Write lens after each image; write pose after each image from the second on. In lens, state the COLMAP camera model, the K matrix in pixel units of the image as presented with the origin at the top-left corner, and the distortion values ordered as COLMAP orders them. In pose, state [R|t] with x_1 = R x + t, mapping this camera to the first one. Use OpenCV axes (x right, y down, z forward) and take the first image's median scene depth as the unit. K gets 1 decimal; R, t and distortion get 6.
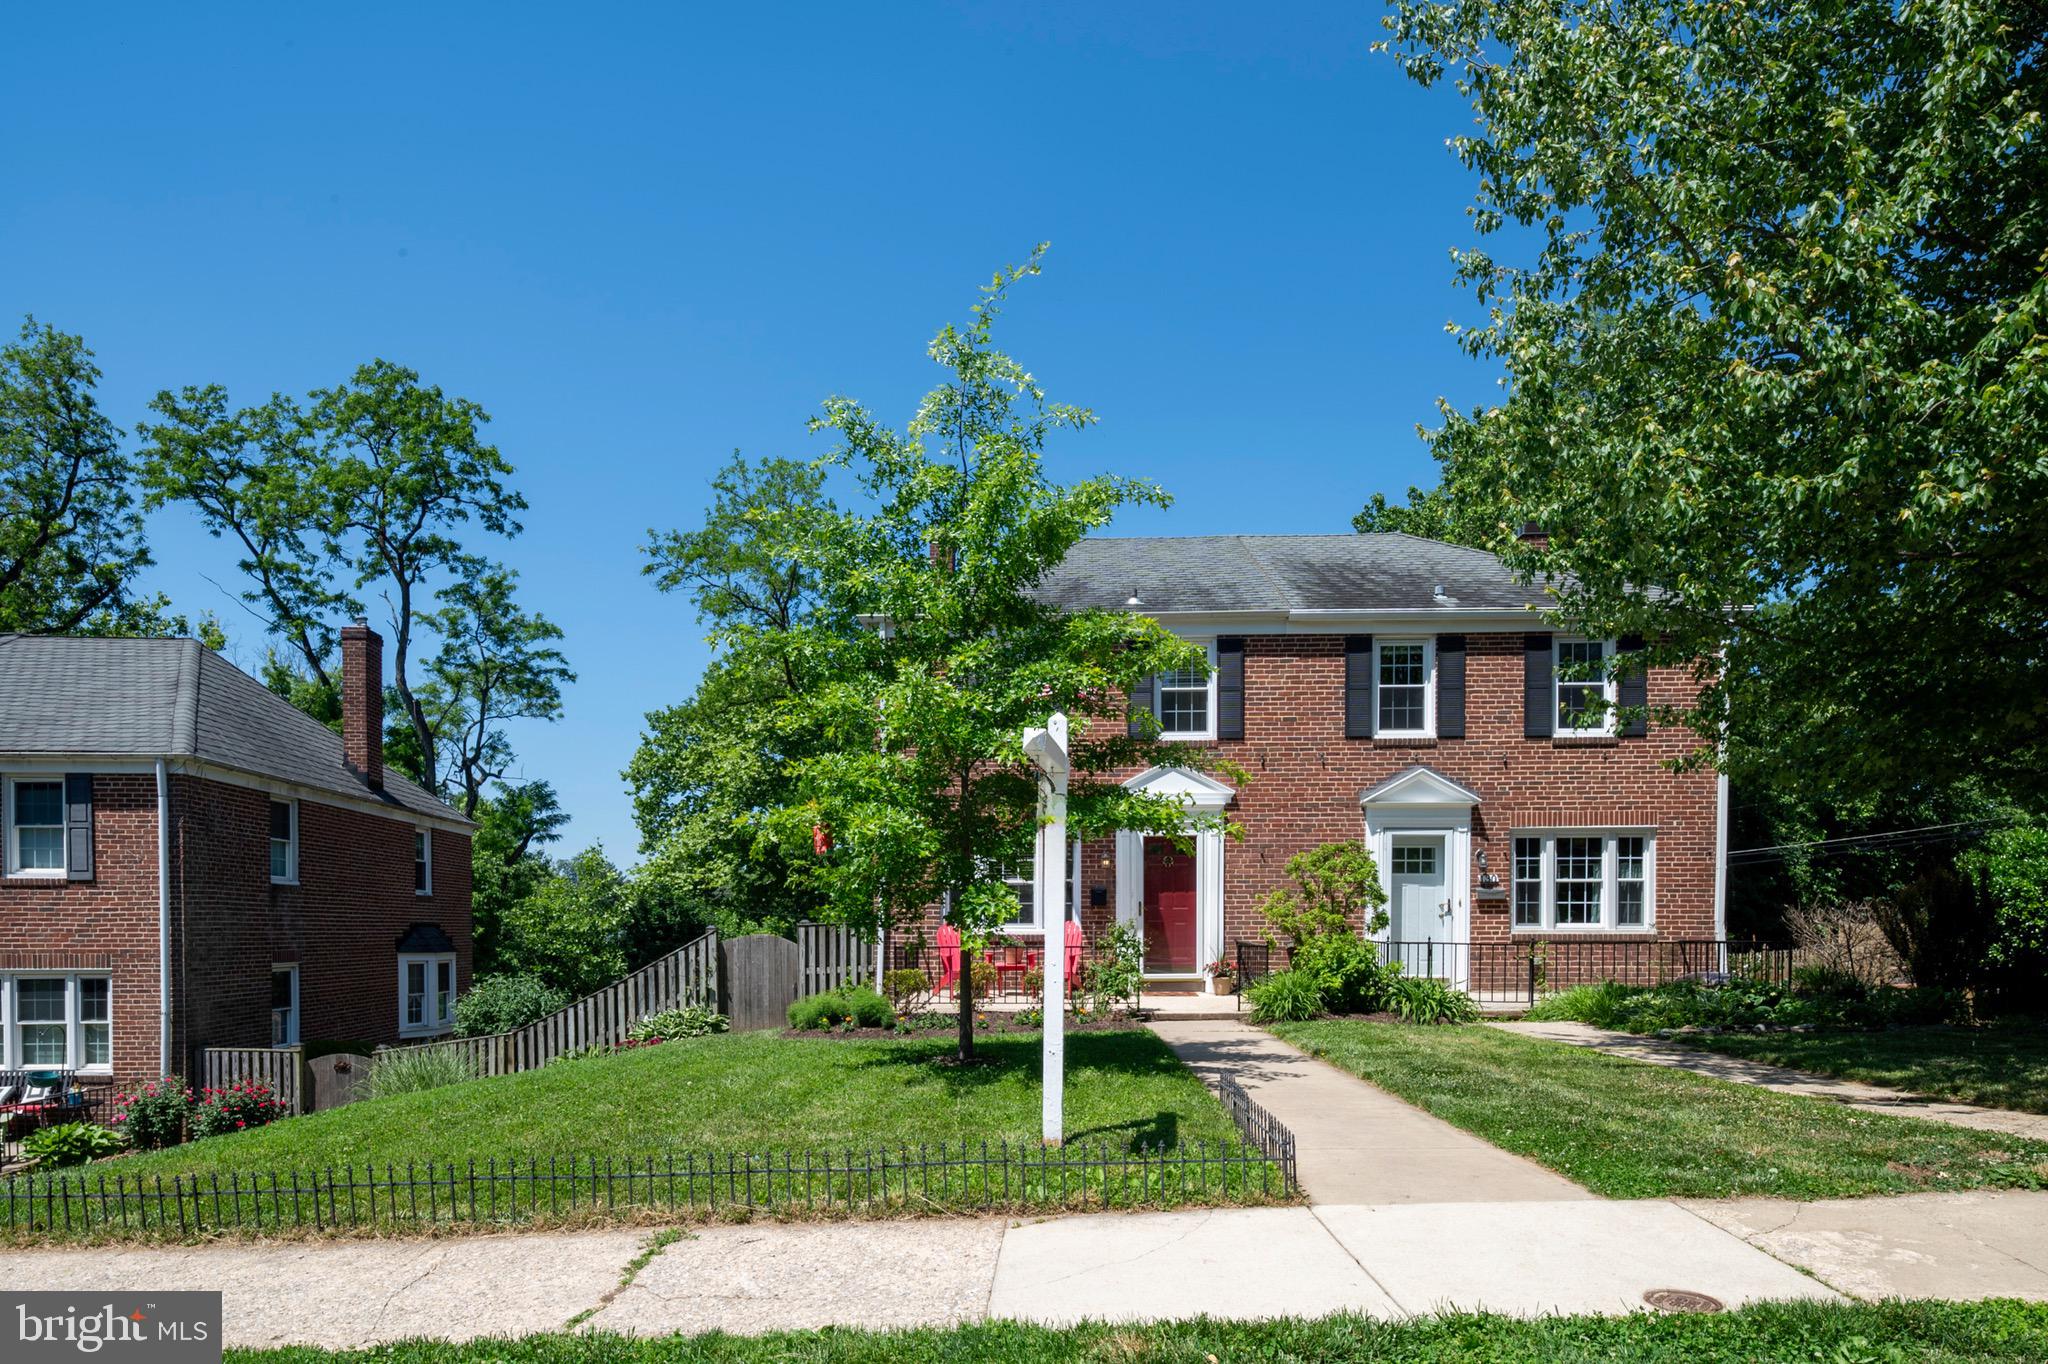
lens RADIAL K [[1097.8, 0, 1017.8], [0, 1097.8, 949.1], [0, 0, 1]] dist [0.004876, -0.009887]
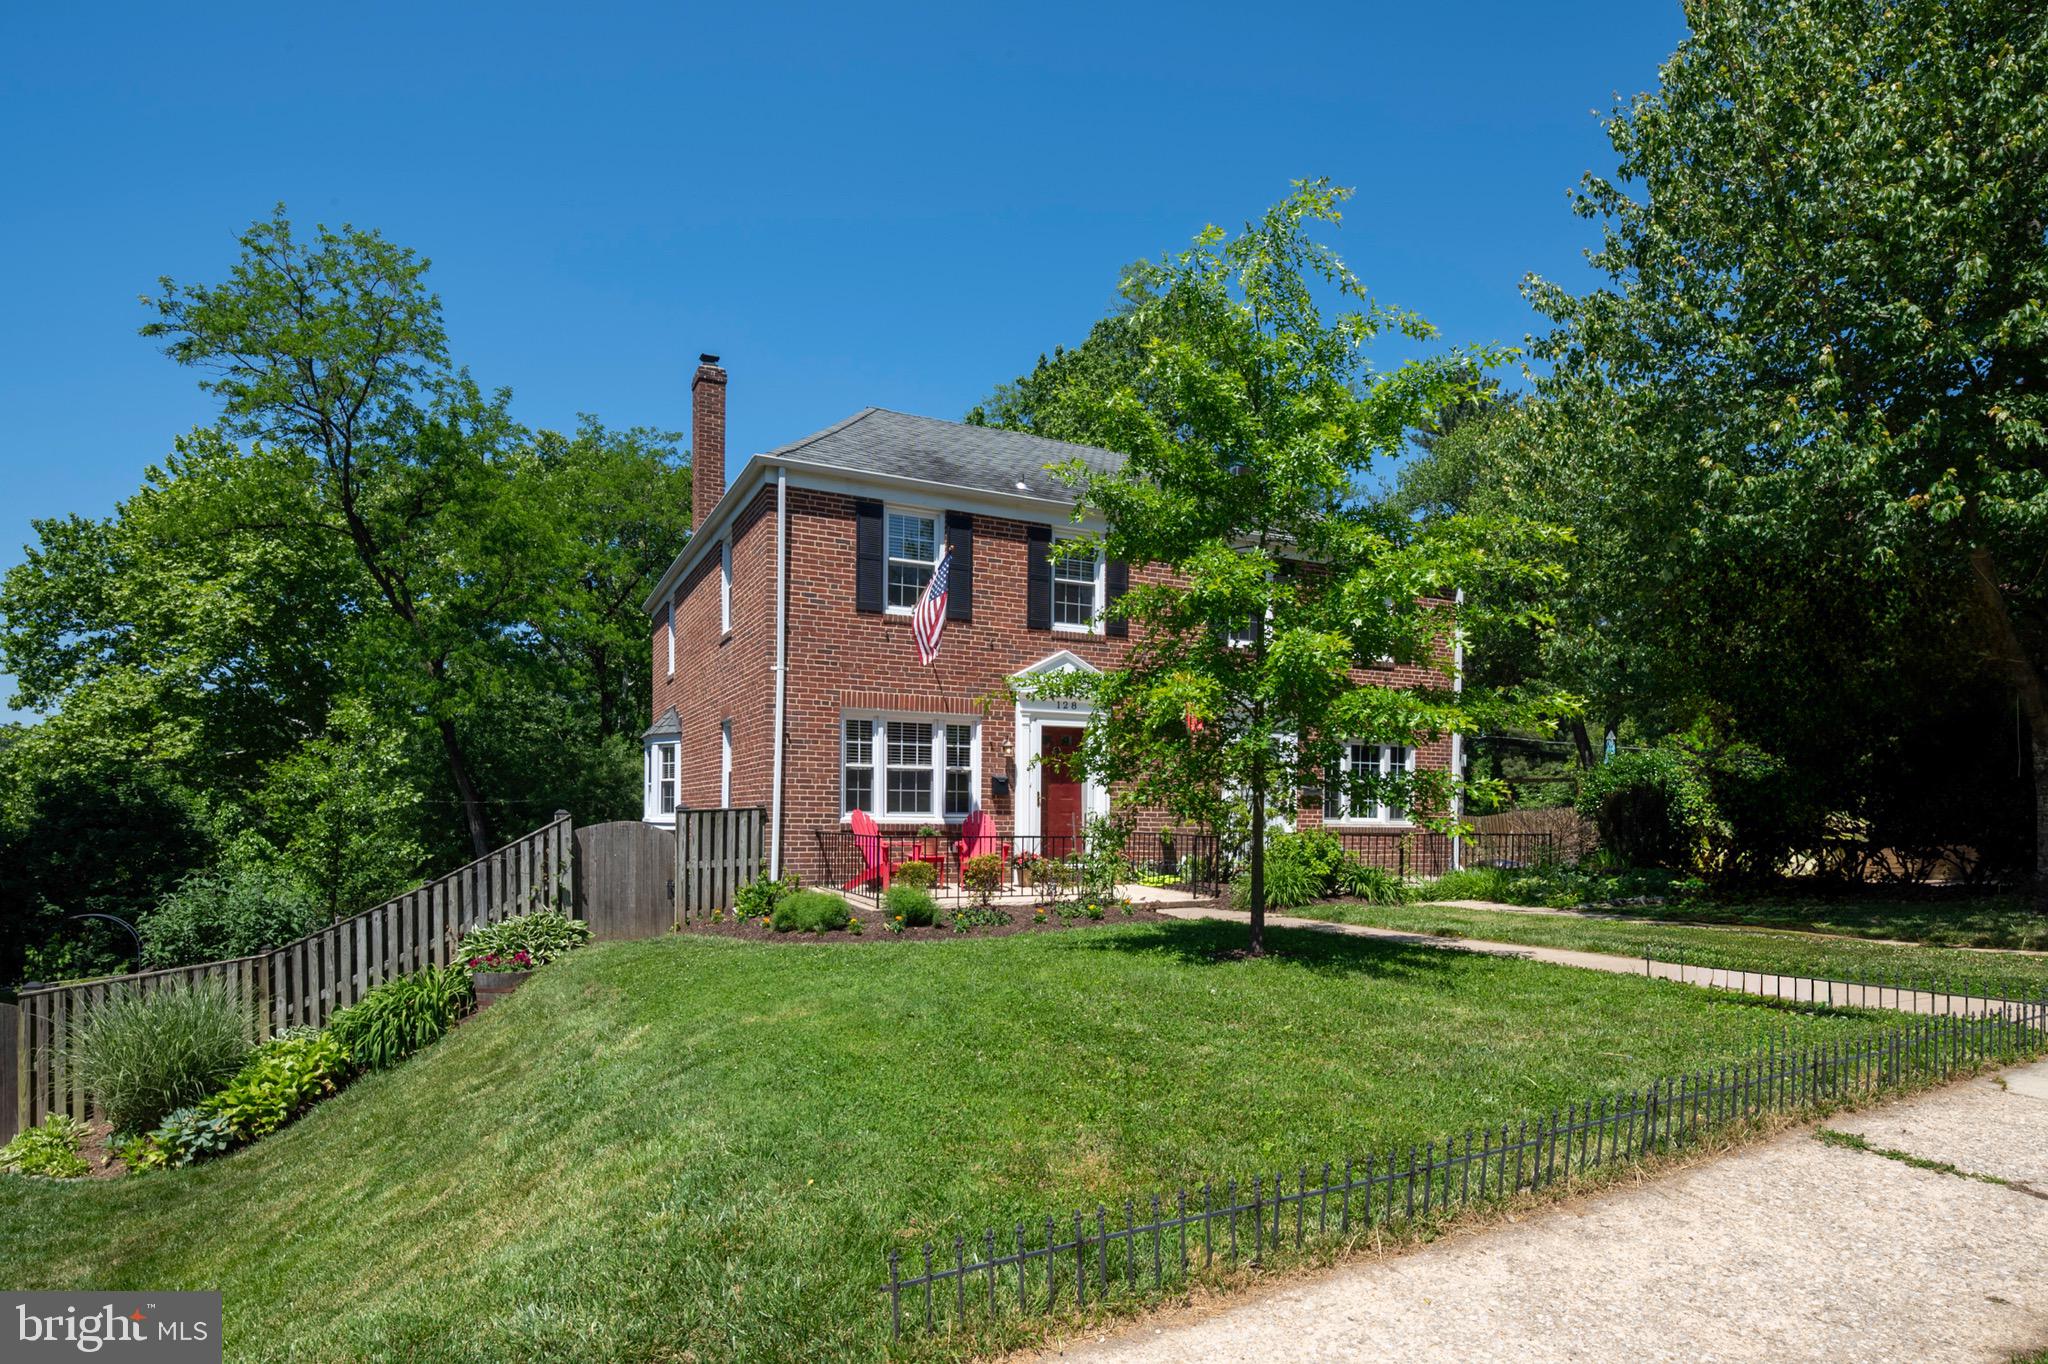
lens RADIAL K [[1097.8, 0, 1023.4], [0, 1097.8, 859.4], [0, 0, 1]] dist [0.004876, -0.009887]
pose [[0.879488, -0.008064, 0.475852, -0.316346], [0.000247, 0.999864, 0.016487, 0.001518], [-0.475920, -0.014382, 0.879371, 0.112786]]
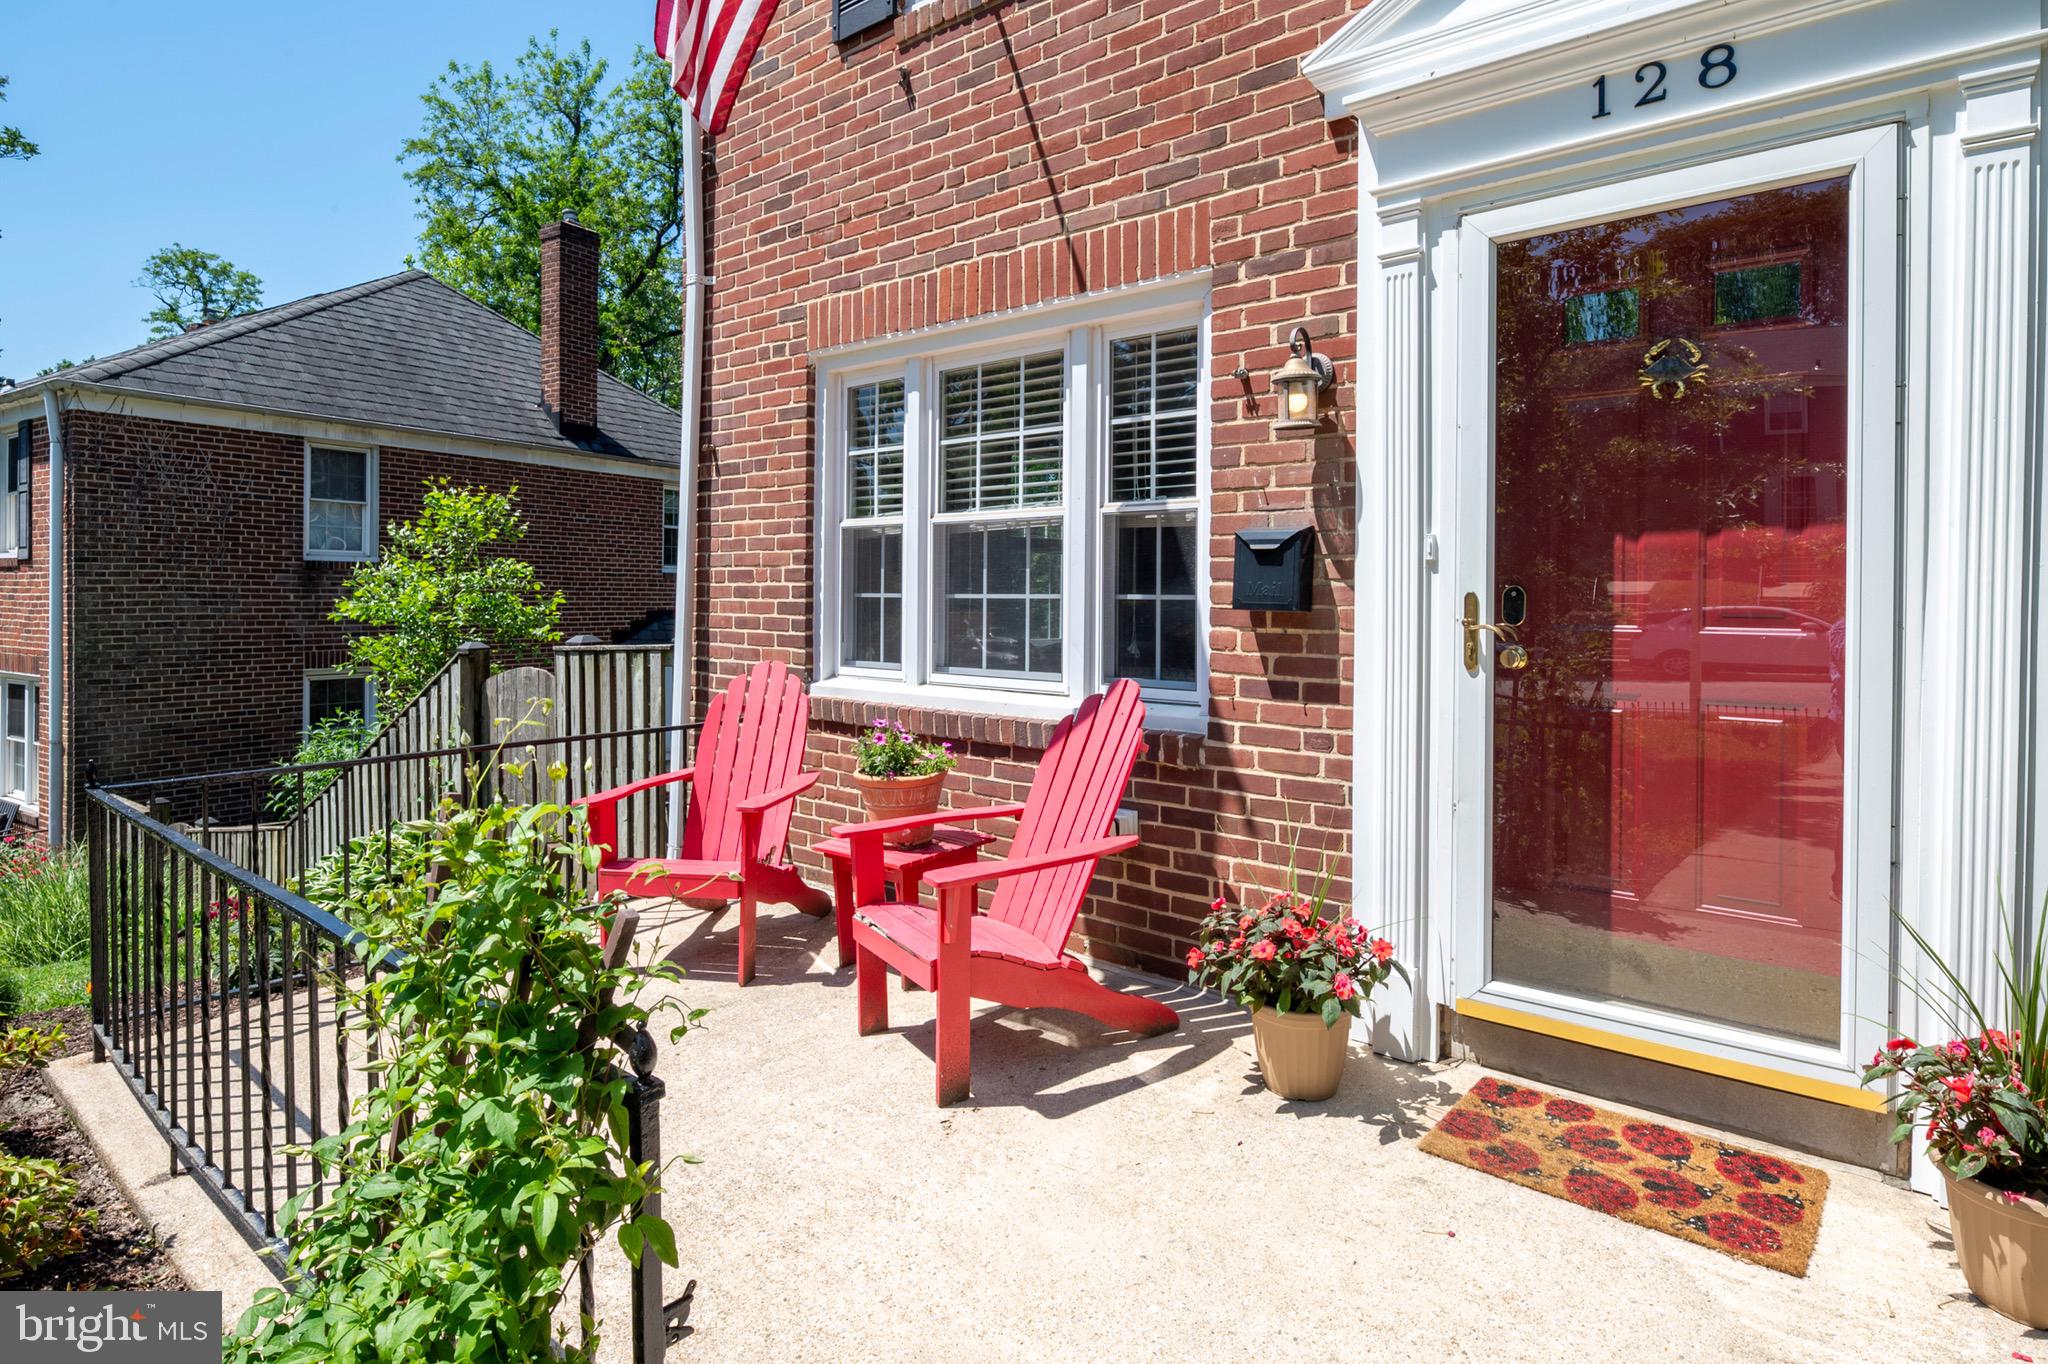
lens RADIAL K [[1097.8, 0, 1022.7], [0, 1097.8, 611.2], [0, 0, 1]] dist [0.004876, -0.009887]
pose [[0.795684, 0.013710, -0.605556, 0.139288], [-0.018122, 0.999835, -0.001175, -0.032513], [0.605440, 0.011909, 0.795802, 0.680828]]
